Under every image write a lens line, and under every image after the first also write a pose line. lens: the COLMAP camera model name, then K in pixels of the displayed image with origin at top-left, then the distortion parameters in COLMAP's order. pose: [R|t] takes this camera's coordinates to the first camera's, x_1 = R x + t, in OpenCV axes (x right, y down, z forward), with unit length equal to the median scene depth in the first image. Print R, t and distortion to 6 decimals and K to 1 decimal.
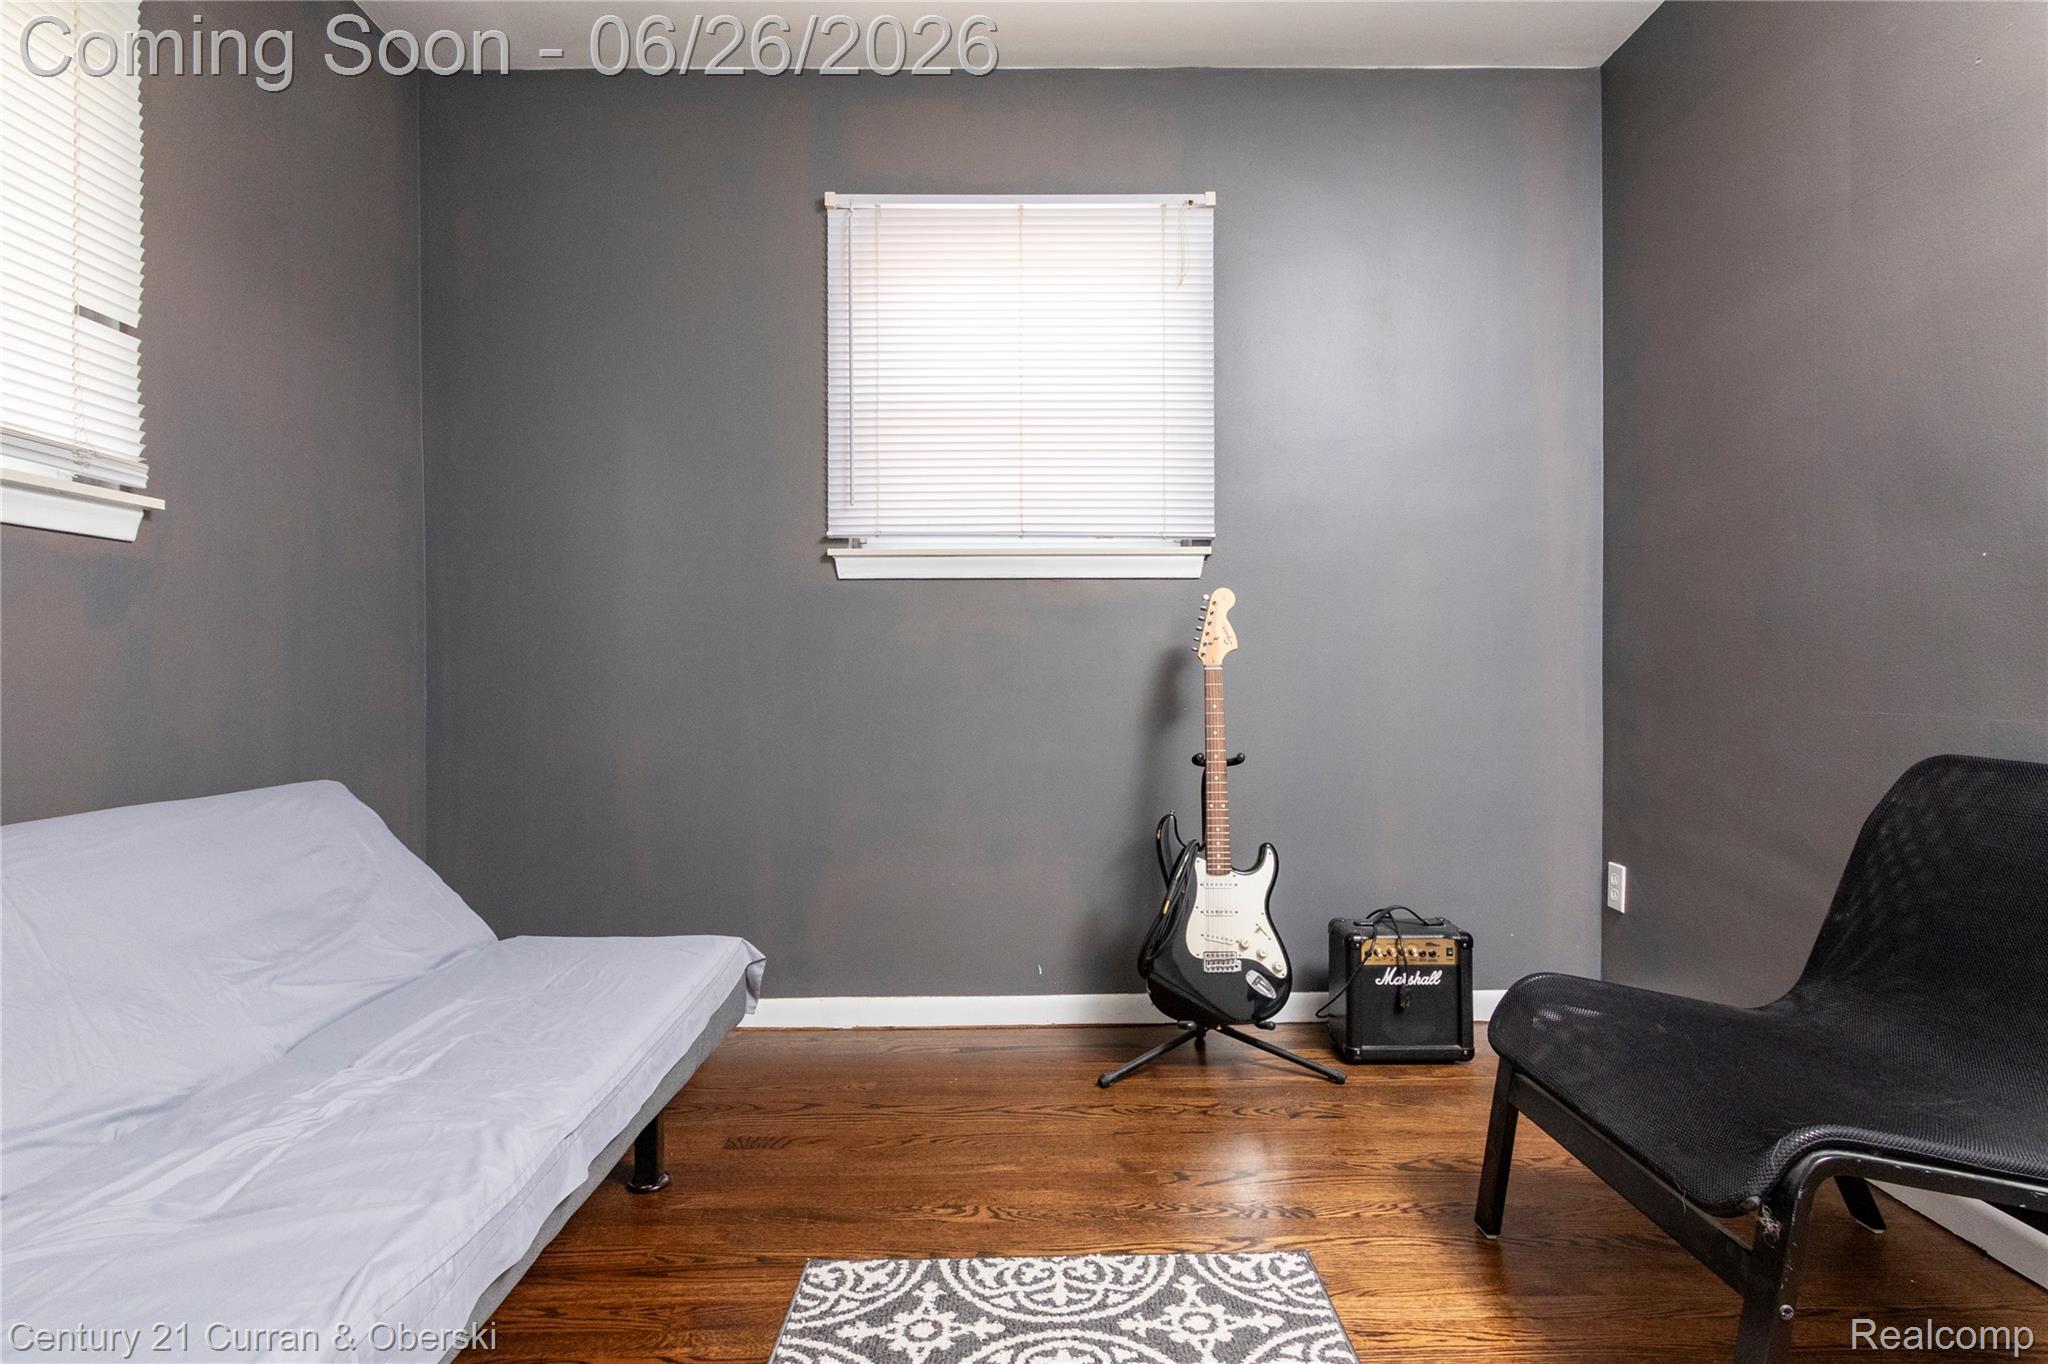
lens RADIAL K [[1079.3, 0, 1021.0], [0, 1079.3, 669.1], [0, 0, 1]] dist [-0.003049, 0.001326]
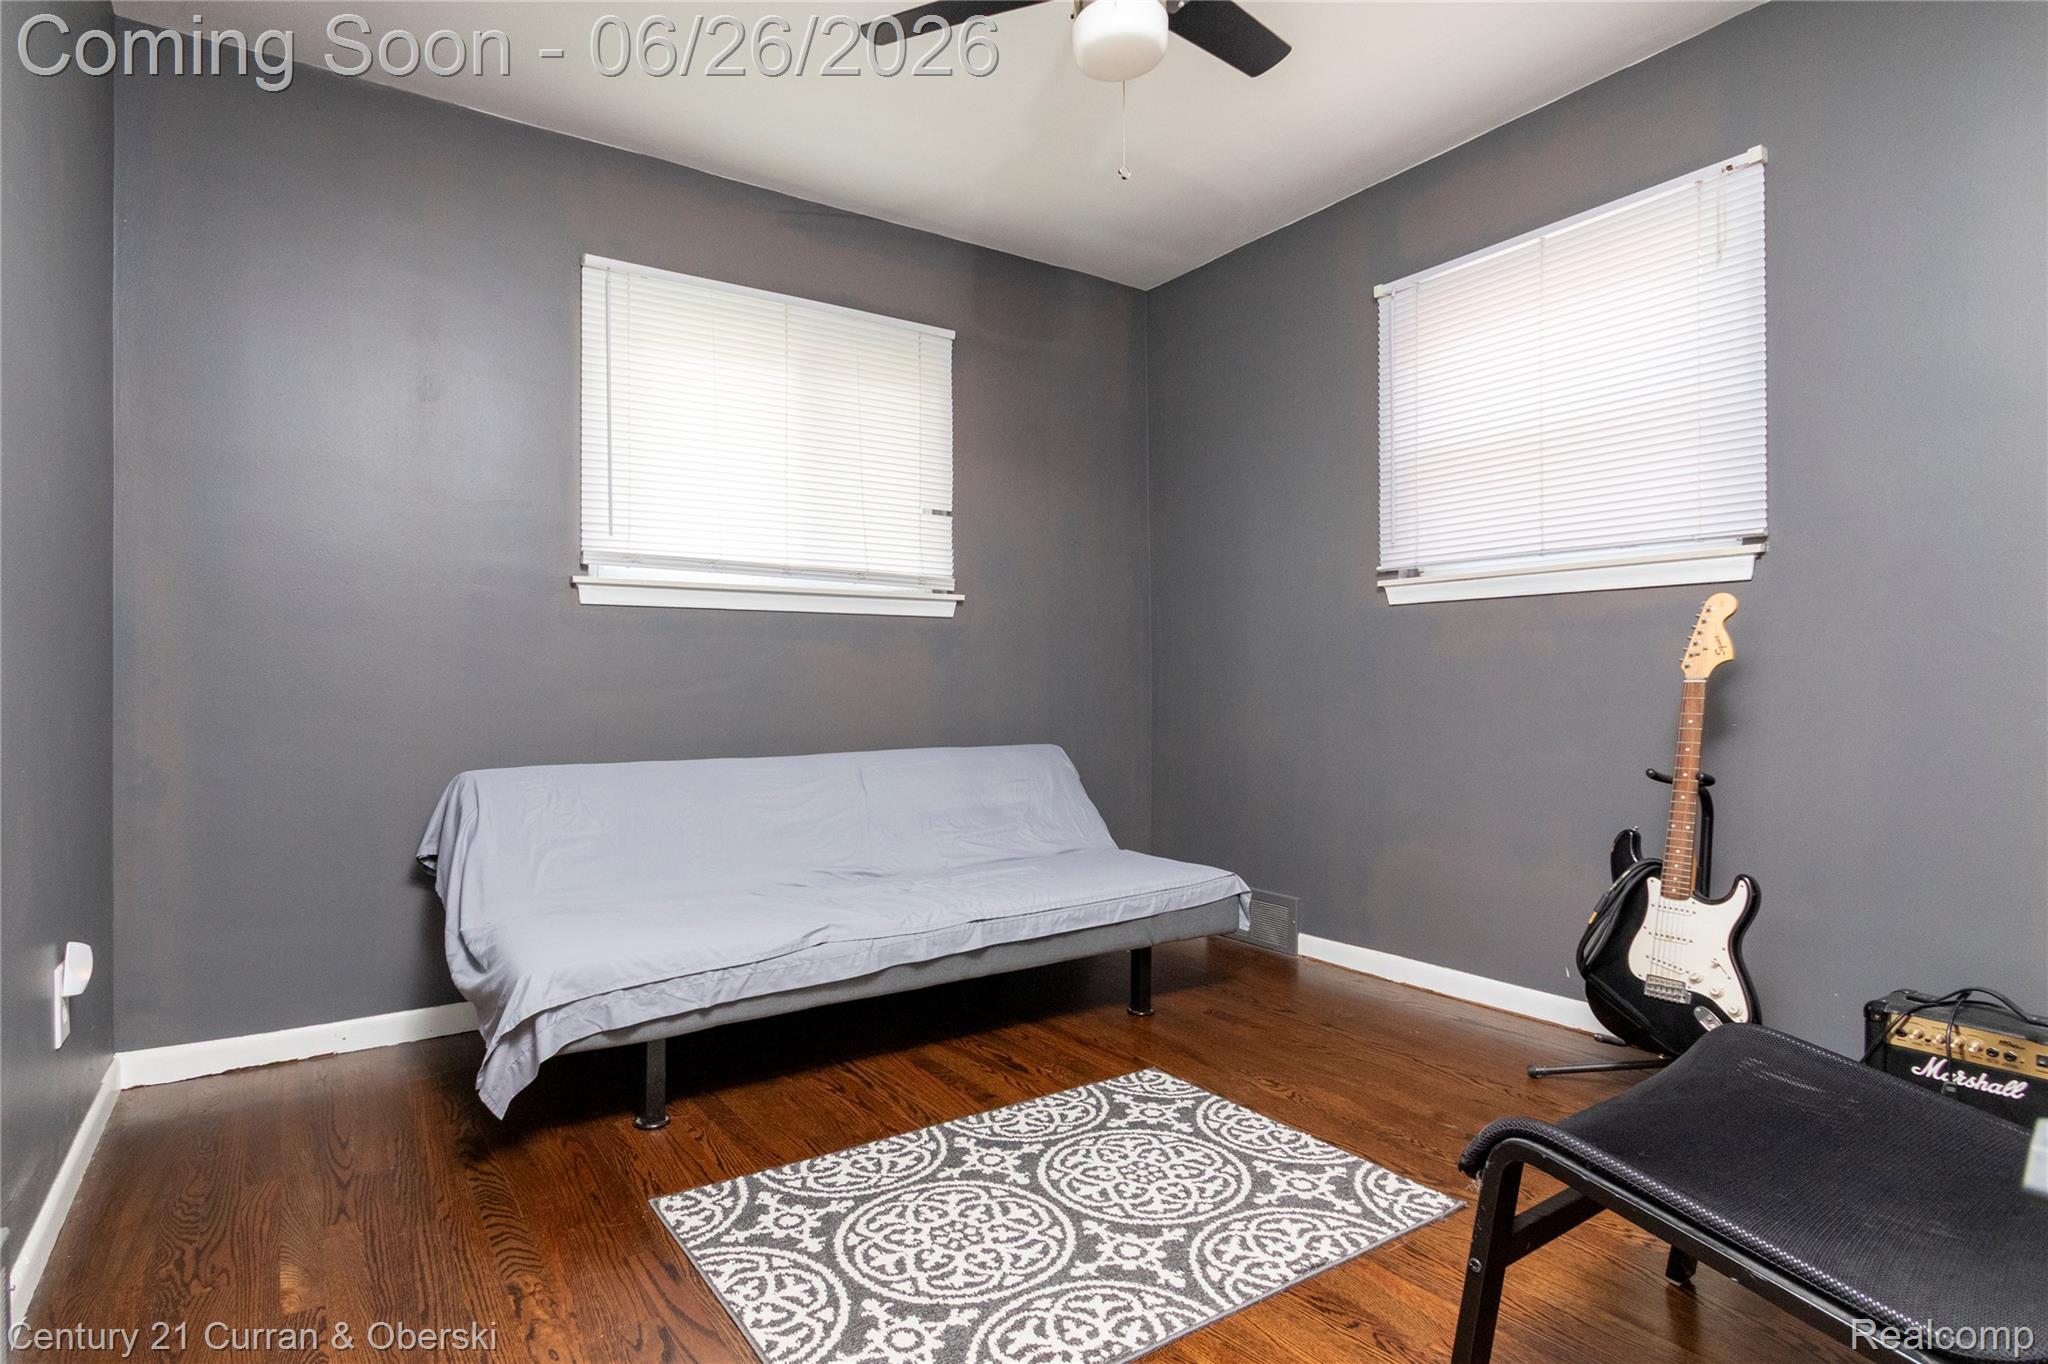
lens RADIAL K [[1099.2, 0, 1027.7], [0, 1099.2, 678.0], [0, 0, 1]] dist [0.000208, -0.003608]
pose [[0.546383, 0.000684, -0.837535, 0.683428], [0.002332, 0.999995, 0.002338, -0.007082], [0.837532, -0.003230, 0.546378, -0.002534]]
